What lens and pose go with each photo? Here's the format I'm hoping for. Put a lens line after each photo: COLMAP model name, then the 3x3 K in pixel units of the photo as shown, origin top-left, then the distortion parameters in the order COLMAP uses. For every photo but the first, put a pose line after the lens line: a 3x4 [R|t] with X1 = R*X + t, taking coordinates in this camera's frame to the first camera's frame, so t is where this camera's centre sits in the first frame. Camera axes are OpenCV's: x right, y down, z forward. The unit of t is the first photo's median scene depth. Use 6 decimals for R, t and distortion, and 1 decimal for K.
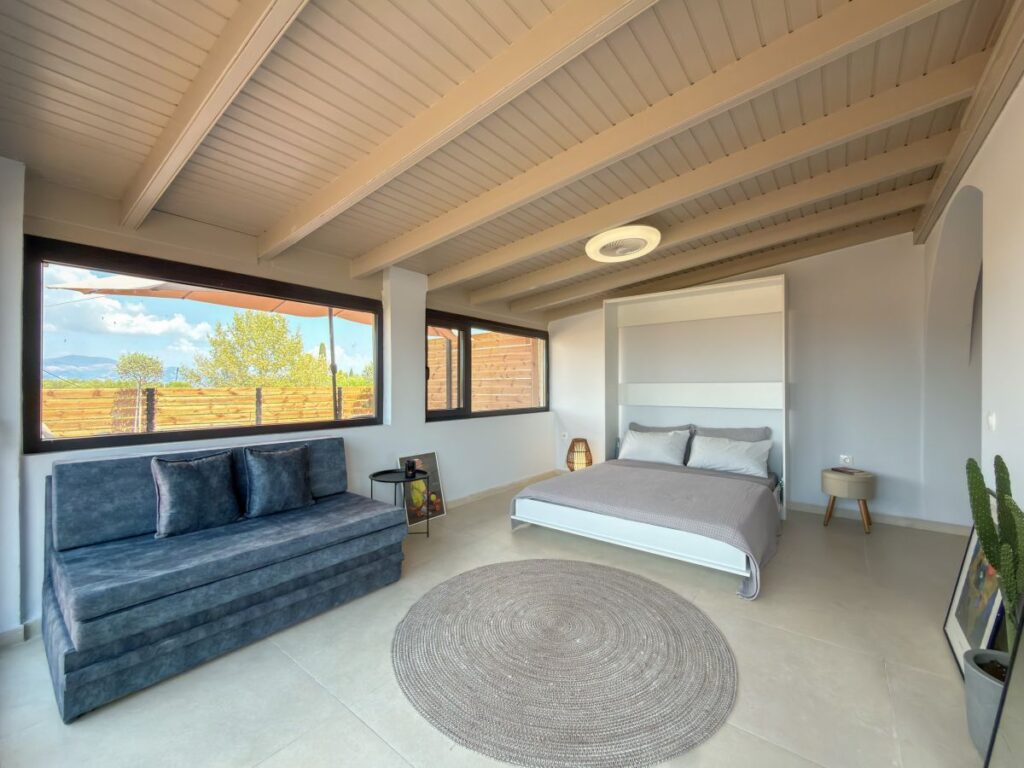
lens RADIAL K [[416.8, 0, 516.6], [0, 416.8, 385.4], [0, 0, 1]] dist [-0.001075, -0.000034]
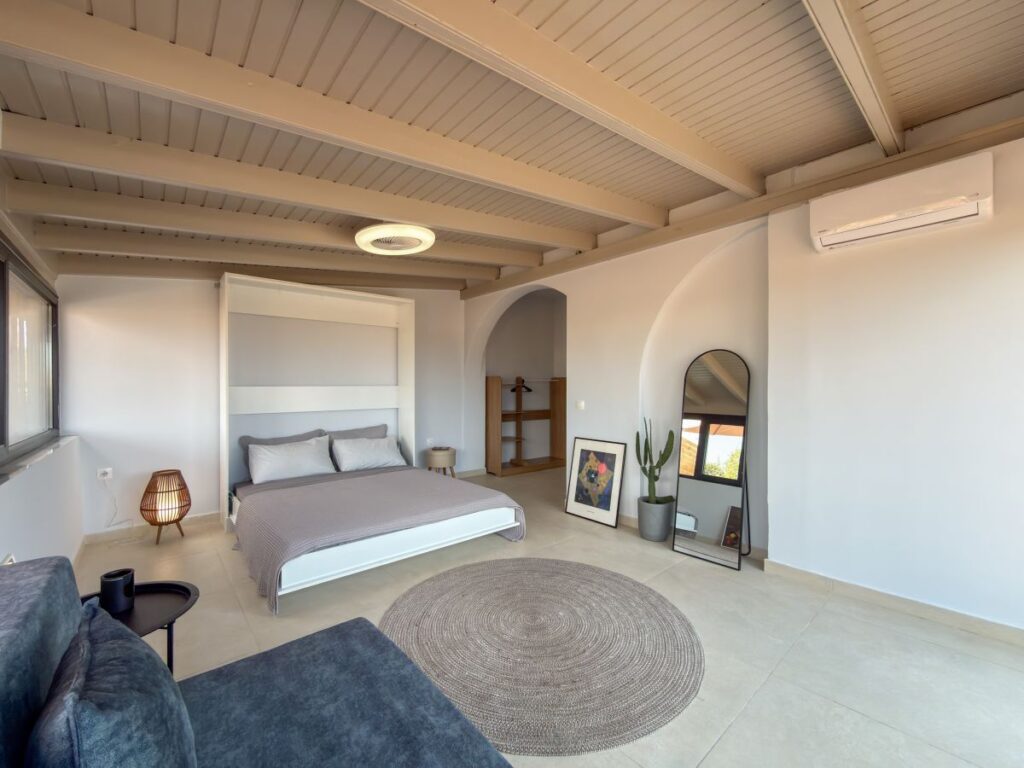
lens RADIAL K [[413.9, 0, 506.1], [0, 413.9, 386.8], [0, 0, 1]] dist [-0.000946, -0.000018]
pose [[0.204694, 0.000811, 0.978826, -0.516078], [0.001791, 0.999998, -0.001203, -0.003175], [-0.978824, 0.002000, 0.204693, 0.475695]]
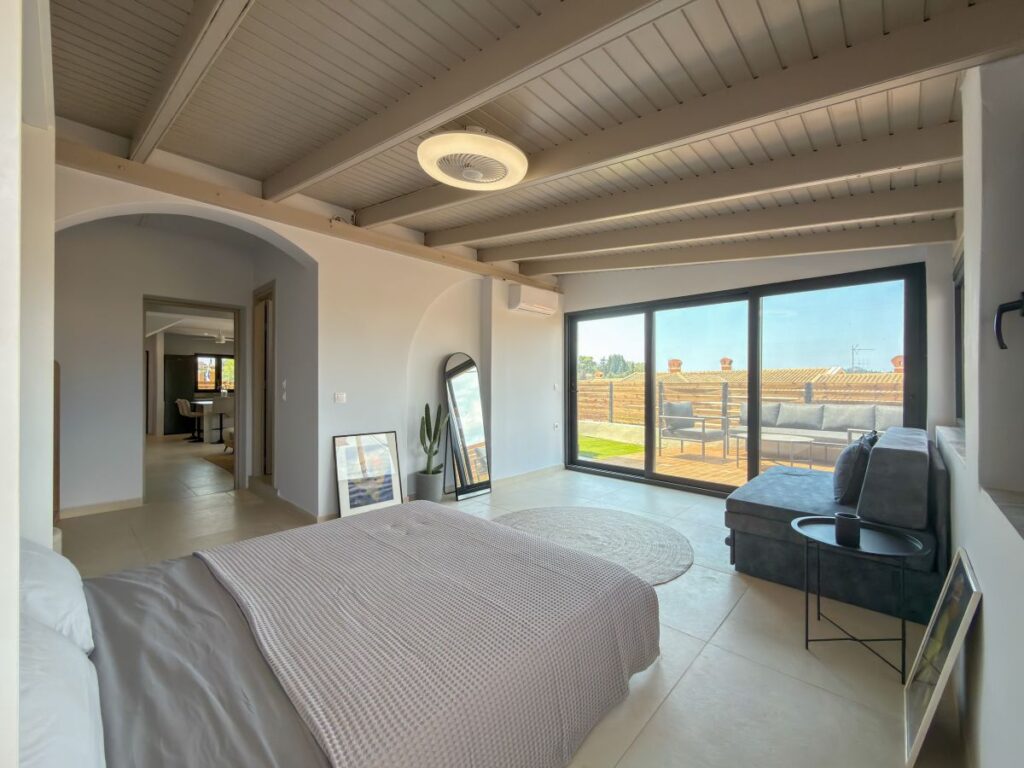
lens RADIAL K [[419.7, 0, 512.0], [0, 419.7, 384.0], [0, 0, 1]] dist [-0.000524, -0.000020]
pose [[-0.995658, -0.000623, 0.093083, 0.110723], [-0.000713, 0.999999, -0.000929, 0.013541], [-0.093083, -0.000992, -0.995658, 1.406008]]
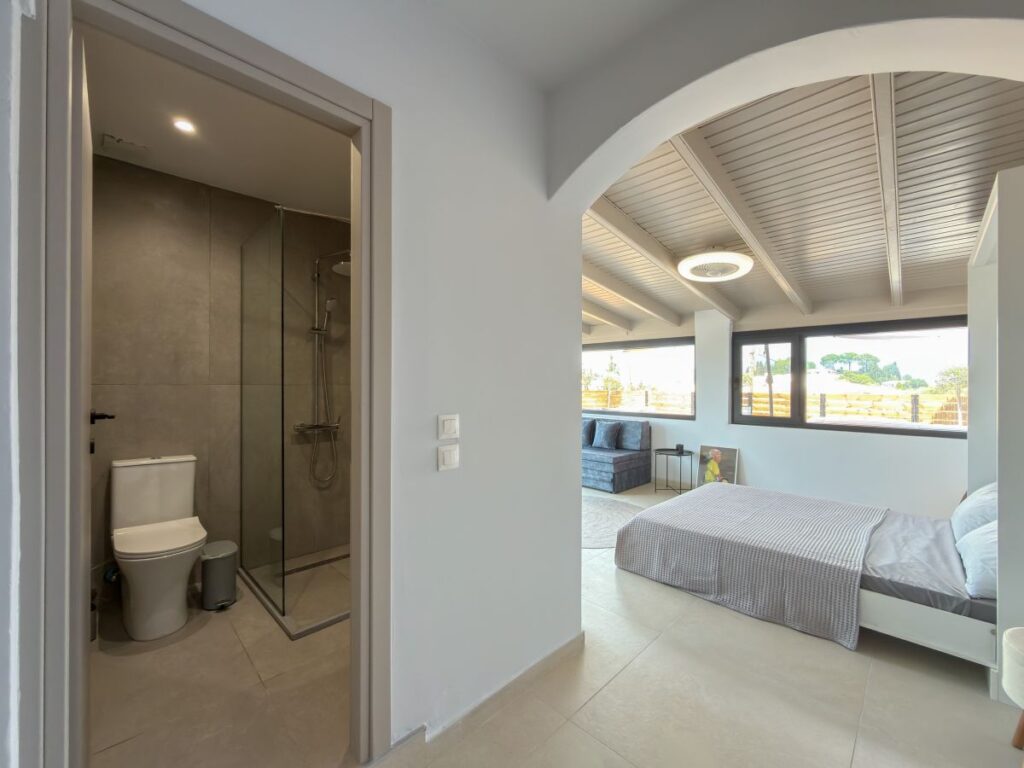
lens RADIAL K [[416.8, 0, 516.6], [0, 416.8, 385.4], [0, 0, 1]] dist [-0.001075, -0.000034]
pose [[-0.112325, 0.000945, -0.993671, 1.166308], [-0.005519, 0.999984, 0.001575, -0.027257], [0.993656, 0.005661, -0.112318, 0.520313]]
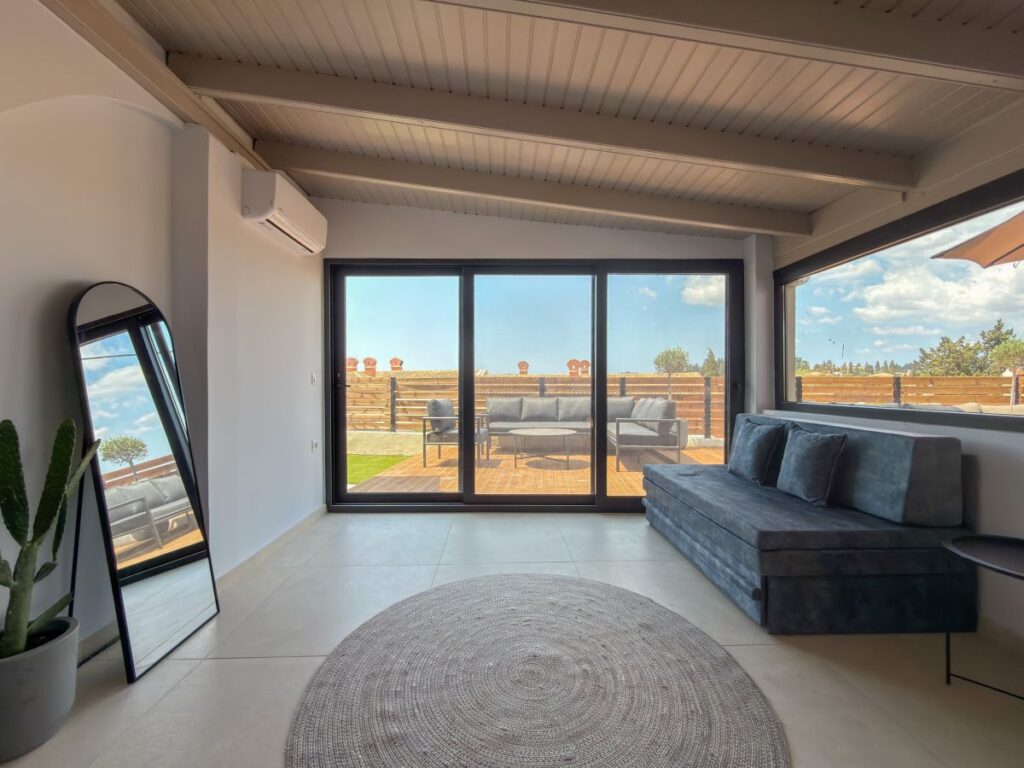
lens RADIAL K [[416.8, 0, 516.6], [0, 416.8, 385.4], [0, 0, 1]] dist [-0.001075, -0.000034]
pose [[-0.767717, 0.004768, -0.640772, 0.327054], [0.004435, 0.999988, 0.002127, 0.036587], [0.640774, -0.001209, -0.767729, 0.862234]]
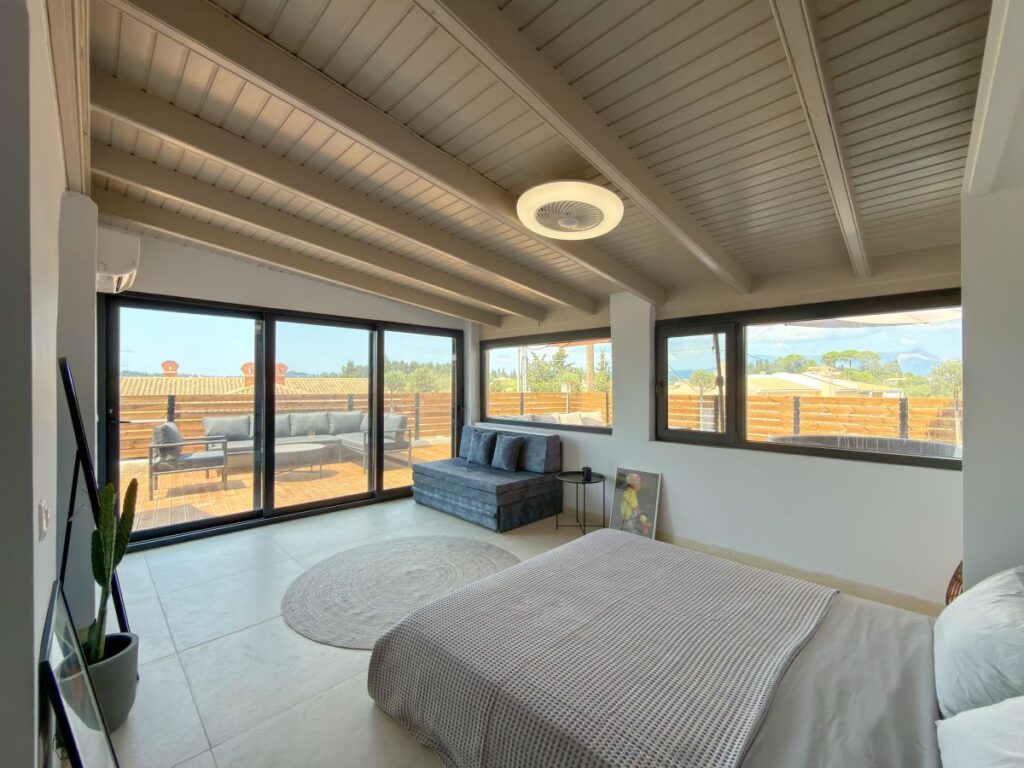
lens RADIAL K [[412.4, 0, 515.1], [0, 412.4, 380.5], [0, 0, 1]] dist [-0.001401, -0.000132]
pose [[-0.121685, -0.009818, -0.992520, 0.804100], [0.000599, 0.999950, -0.009965, -0.042049], [0.992569, -0.001807, -0.121673, 0.843099]]
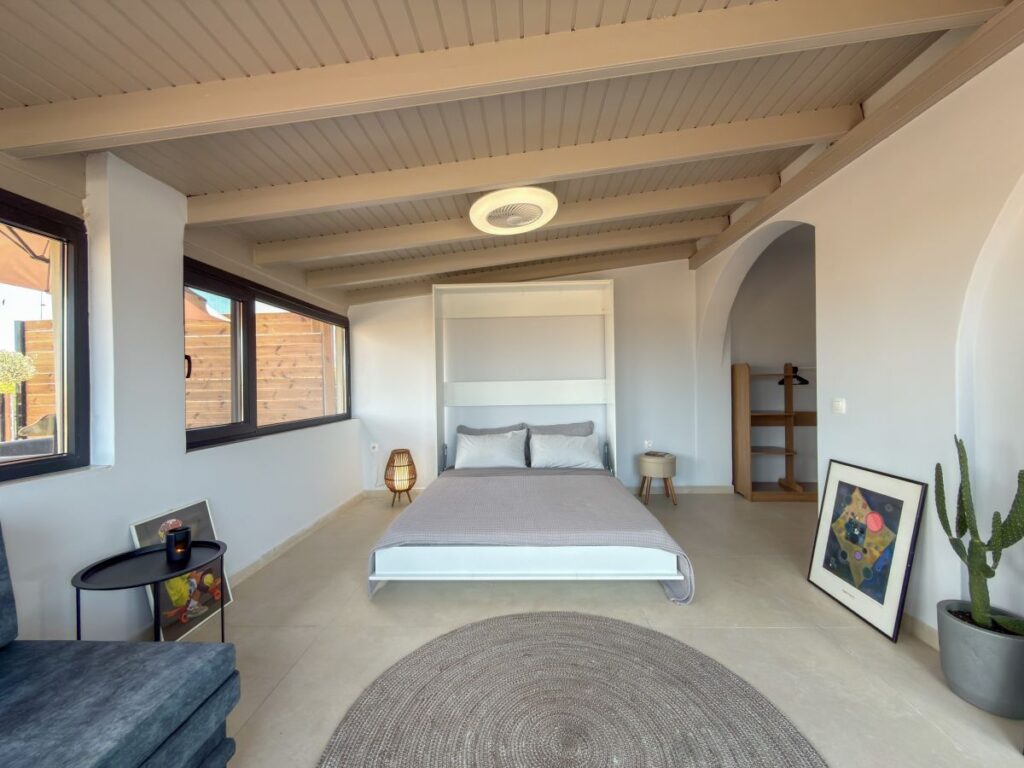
lens RADIAL K [[407.2, 0, 516.4], [0, 407.2, 385.0], [0, 0, 1]] dist [-0.000151, 0.000053]
pose [[0.809686, -0.012901, 0.586722, -0.185915], [0.015354, 0.999882, 0.000796, 0.003548], [-0.586663, 0.008364, 0.809788, 0.291011]]
